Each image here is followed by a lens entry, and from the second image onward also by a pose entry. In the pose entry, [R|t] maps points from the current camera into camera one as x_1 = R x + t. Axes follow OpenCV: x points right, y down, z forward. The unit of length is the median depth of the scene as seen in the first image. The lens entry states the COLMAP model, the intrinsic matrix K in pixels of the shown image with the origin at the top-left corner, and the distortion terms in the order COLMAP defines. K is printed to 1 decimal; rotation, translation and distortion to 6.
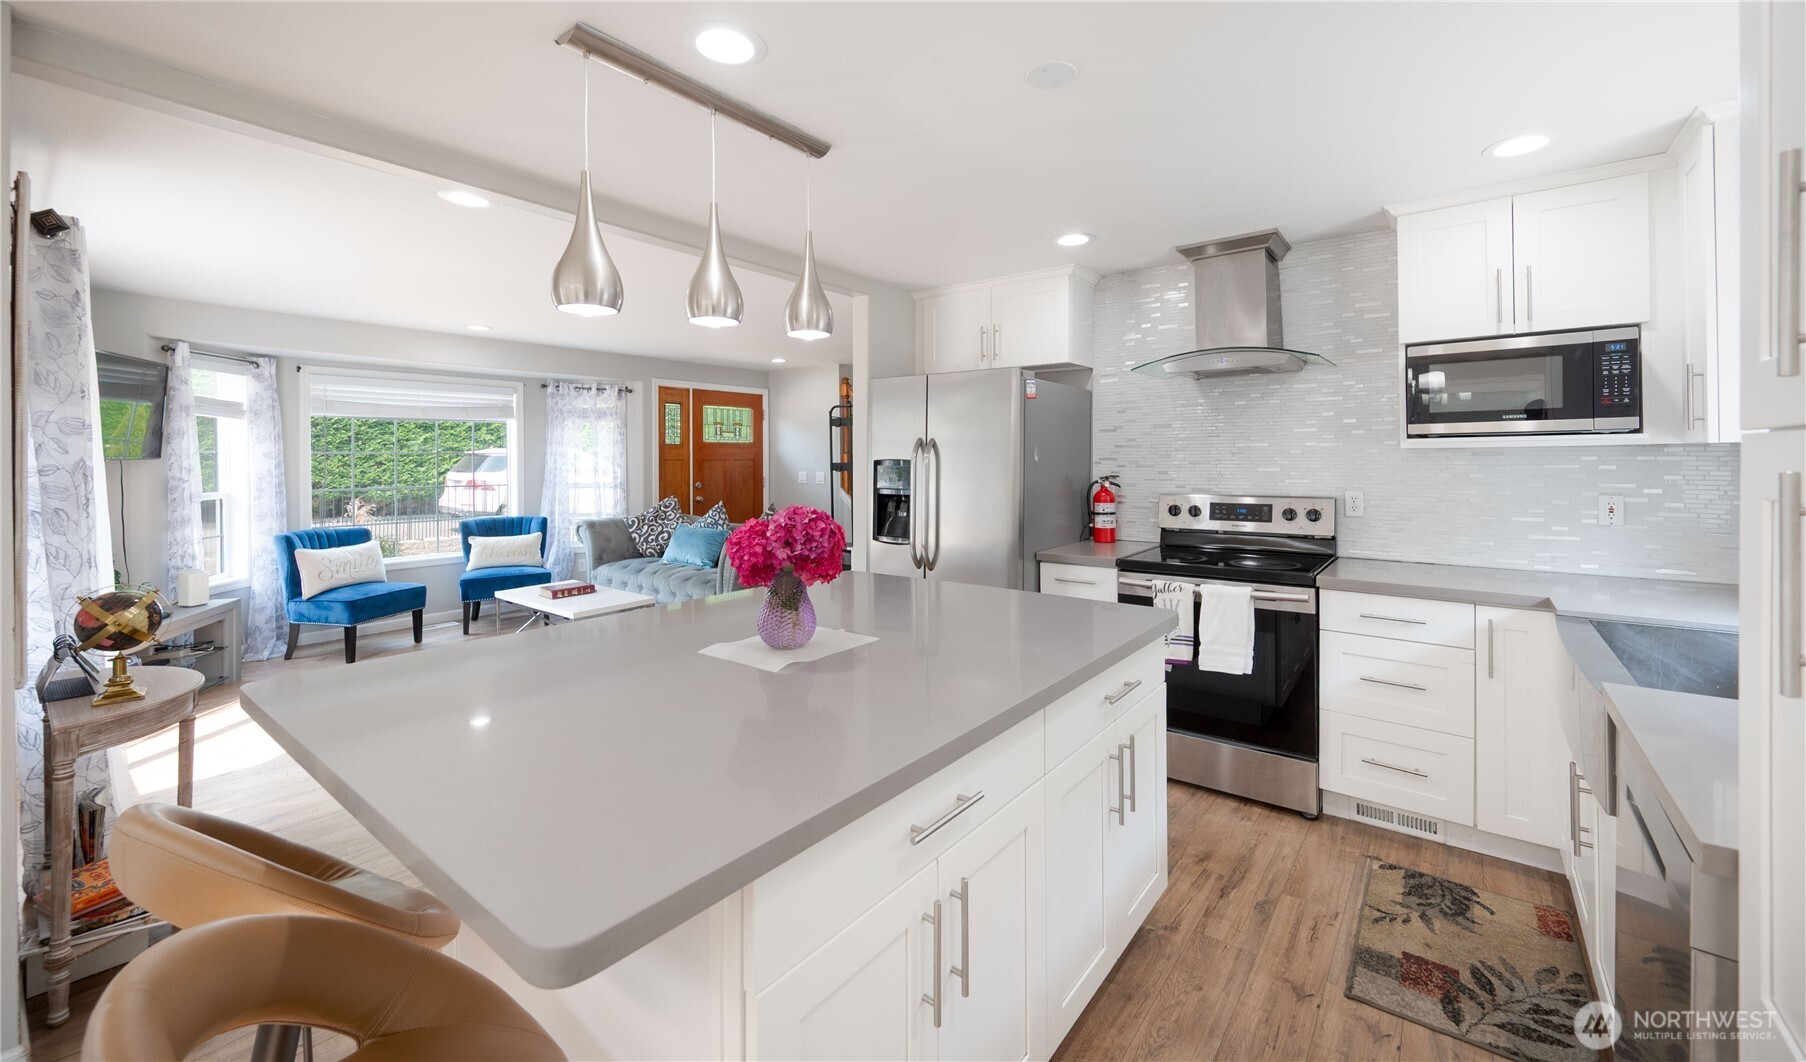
lens RADIAL K [[711.9, 0, 919.1], [0, 711.9, 458.7], [0, 0, 1]] dist [0.000593, -0.000149]
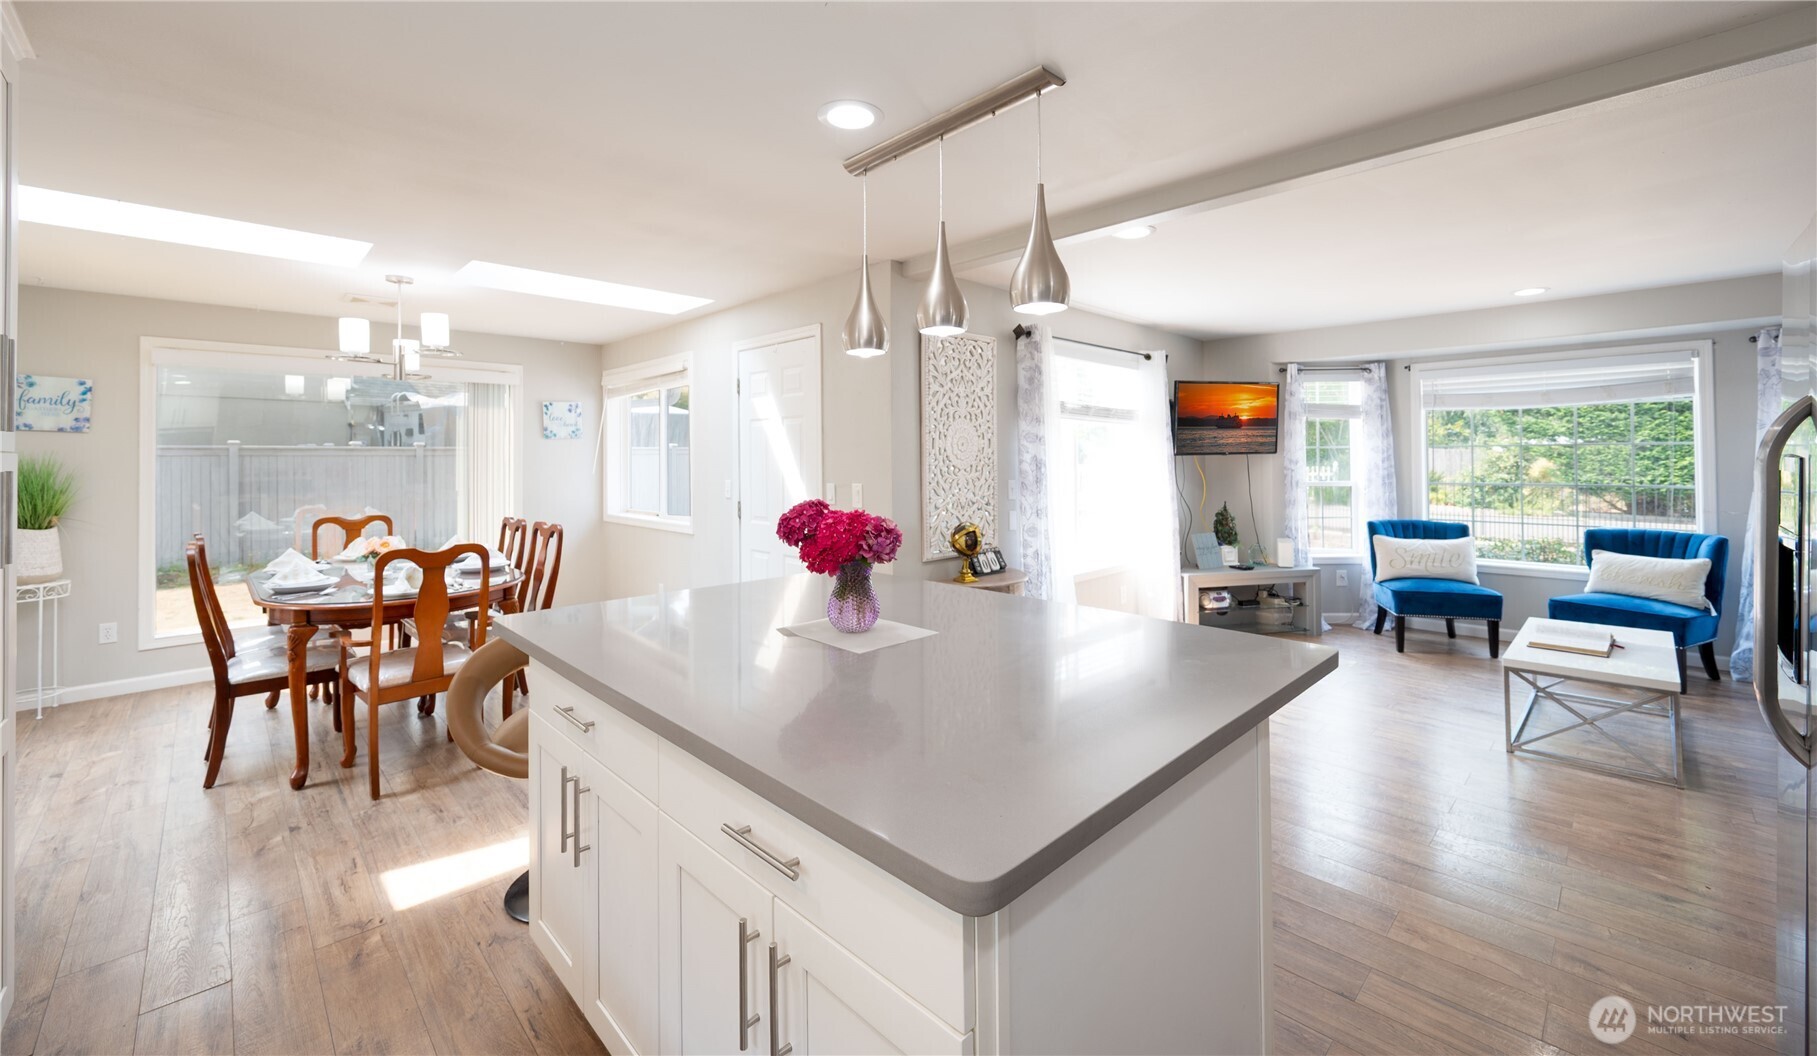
lens RADIAL K [[715.3, 0, 919.0], [0, 715.3, 451.0], [0, 0, 1]] dist [0.001813, 0.000670]
pose [[-0.137581, -0.004913, -0.990478, 0.311056], [0.006987, 0.999958, -0.005931, -0.000969], [0.990466, -0.007737, -0.137541, 0.445678]]
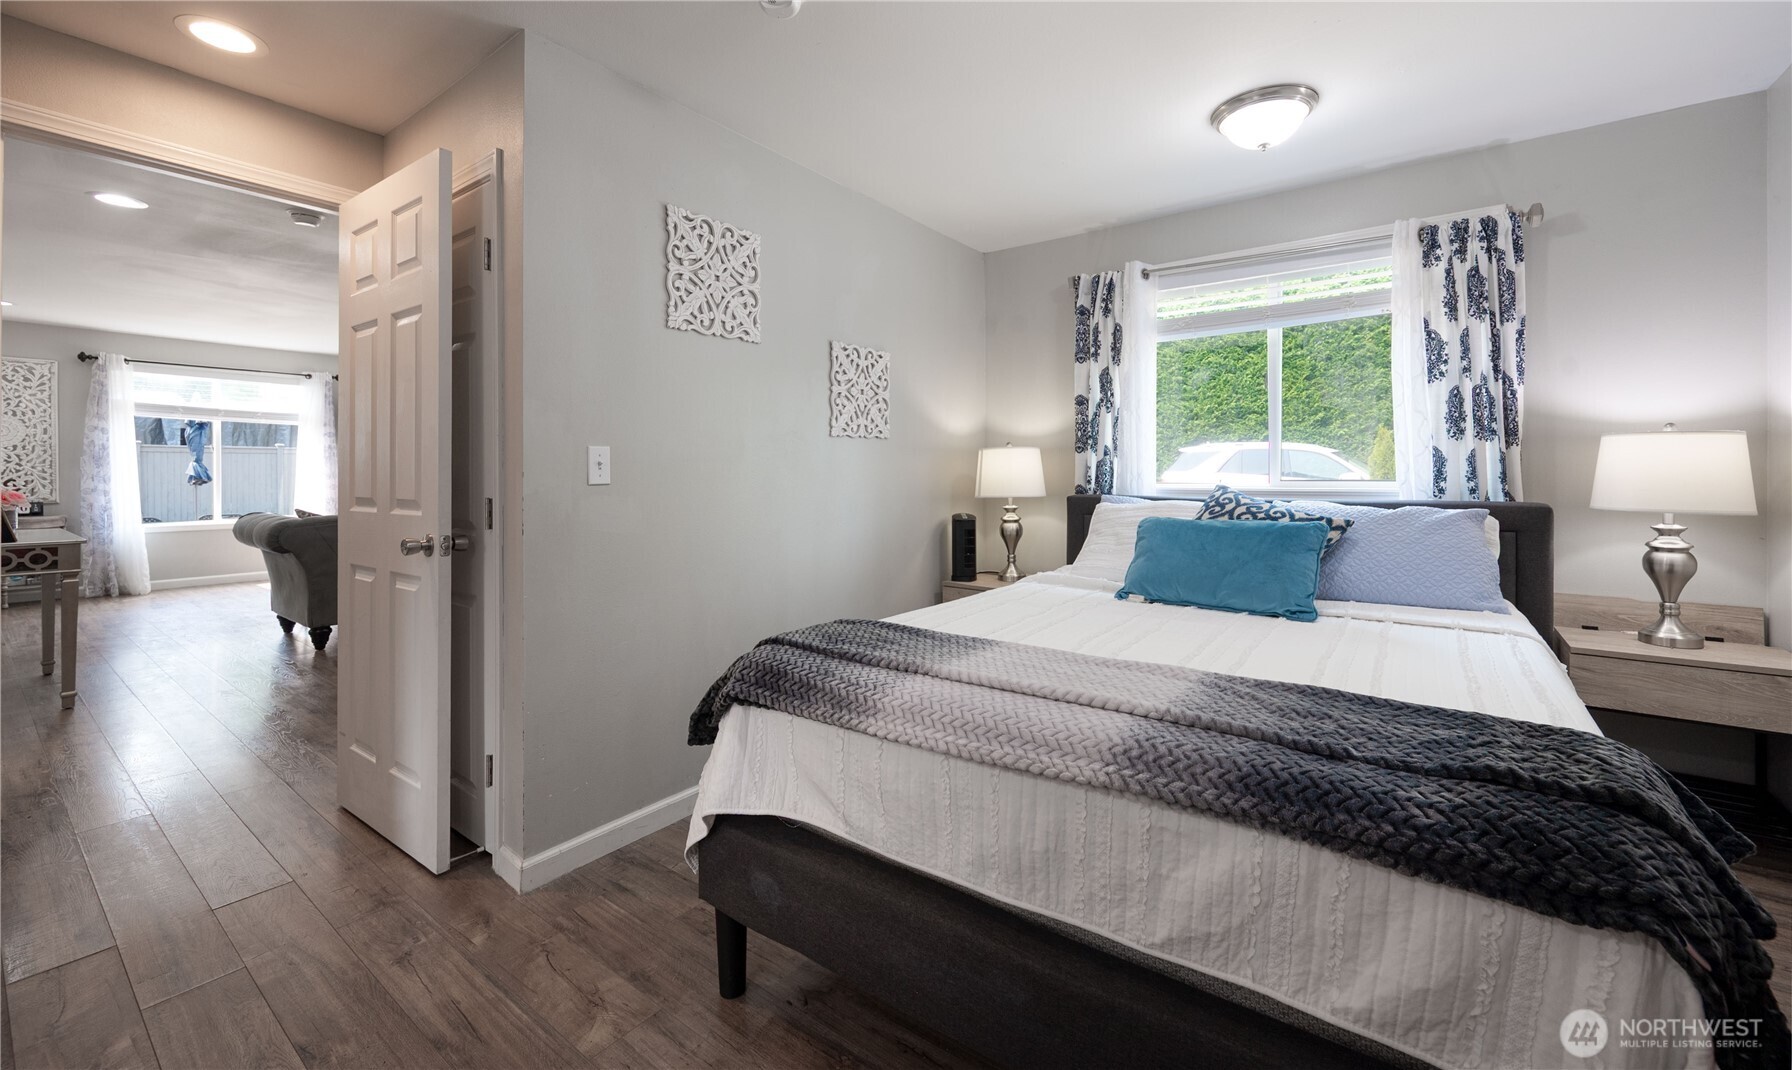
lens RADIAL K [[702.8, 0, 904.7], [0, 702.8, 476.5], [0, 0, 1]] dist [-0.006831, 0.000601]
pose [[0.021716, 0.013204, -0.999677, 0.715096], [-0.003777, 0.999907, 0.013125, 0.042182], [0.999757, 0.003491, 0.021764, 1.871157]]
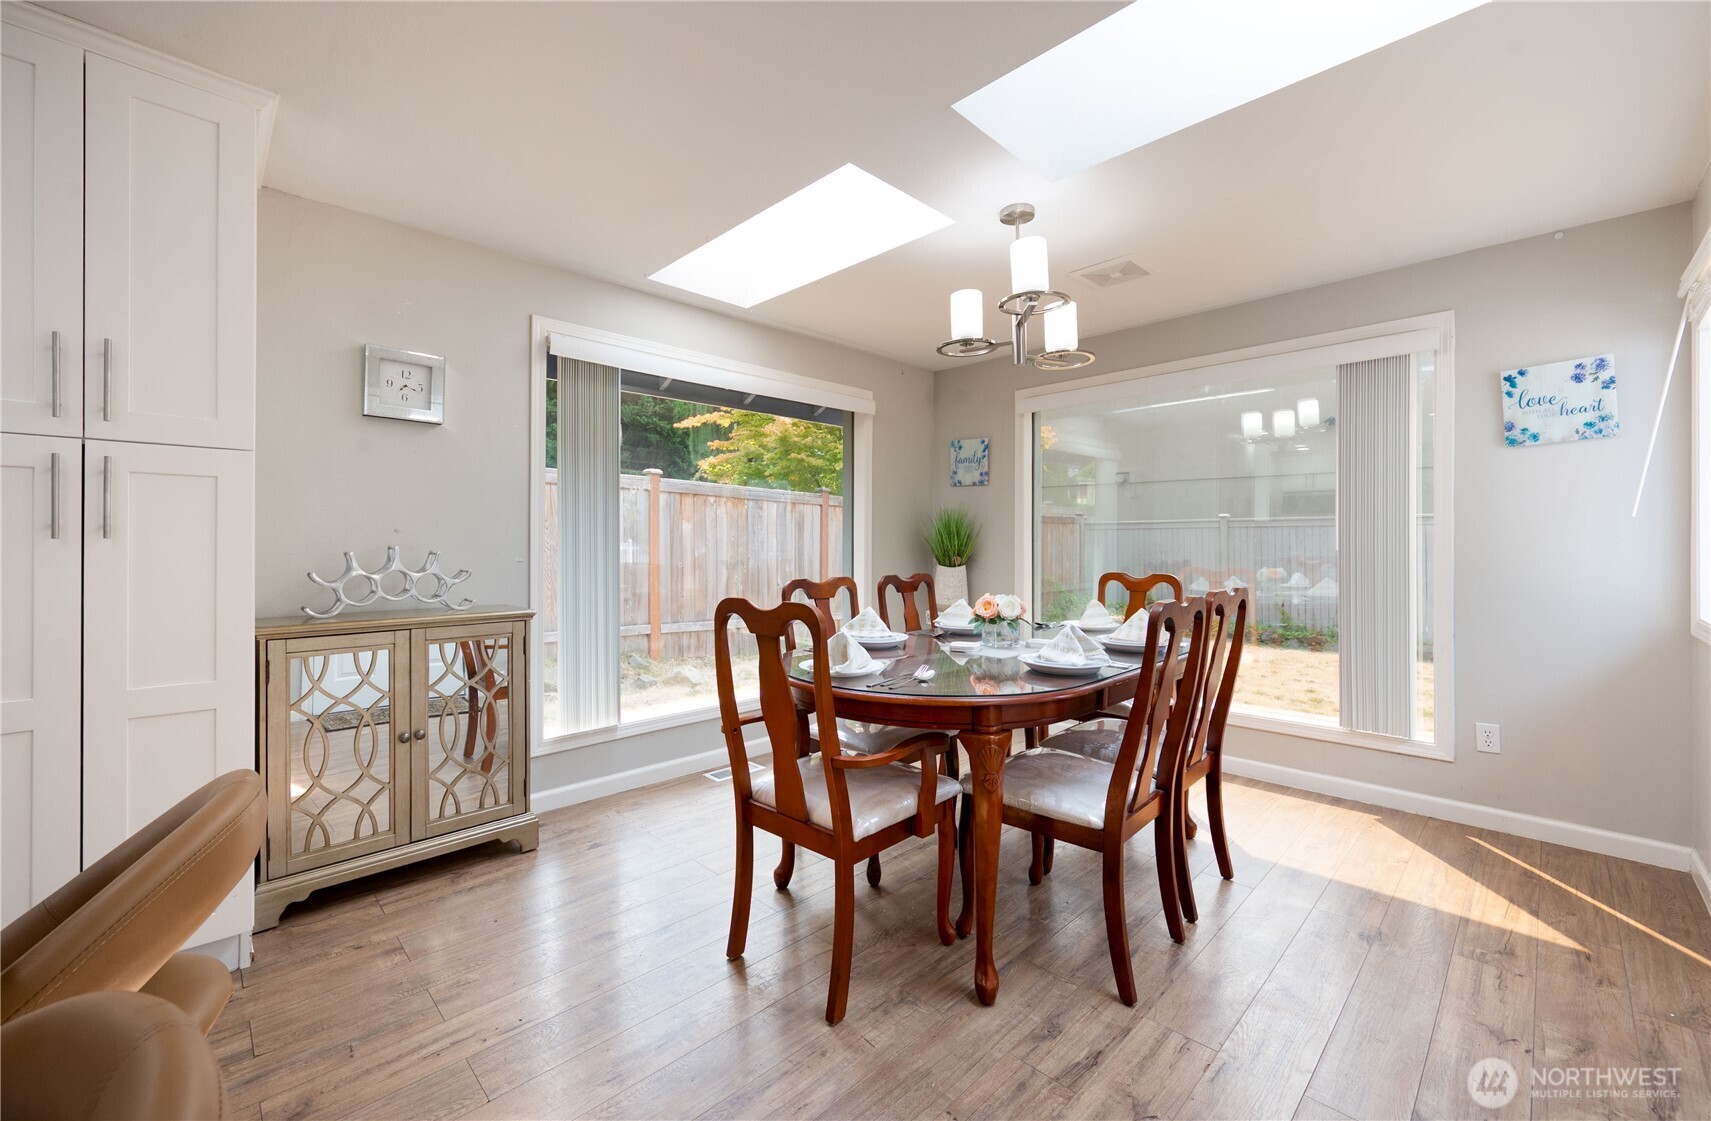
lens RADIAL K [[690.4, 0, 857.2], [0, 690.4, 545.8], [0, 0, 1]] dist [0.022821, -0.000014]
pose [[-0.990795, 0.001769, 0.135359, -0.333972], [0.001911, 0.999998, 0.000919, 0.045002], [-0.135357, 0.001169, -0.990796, 0.301450]]
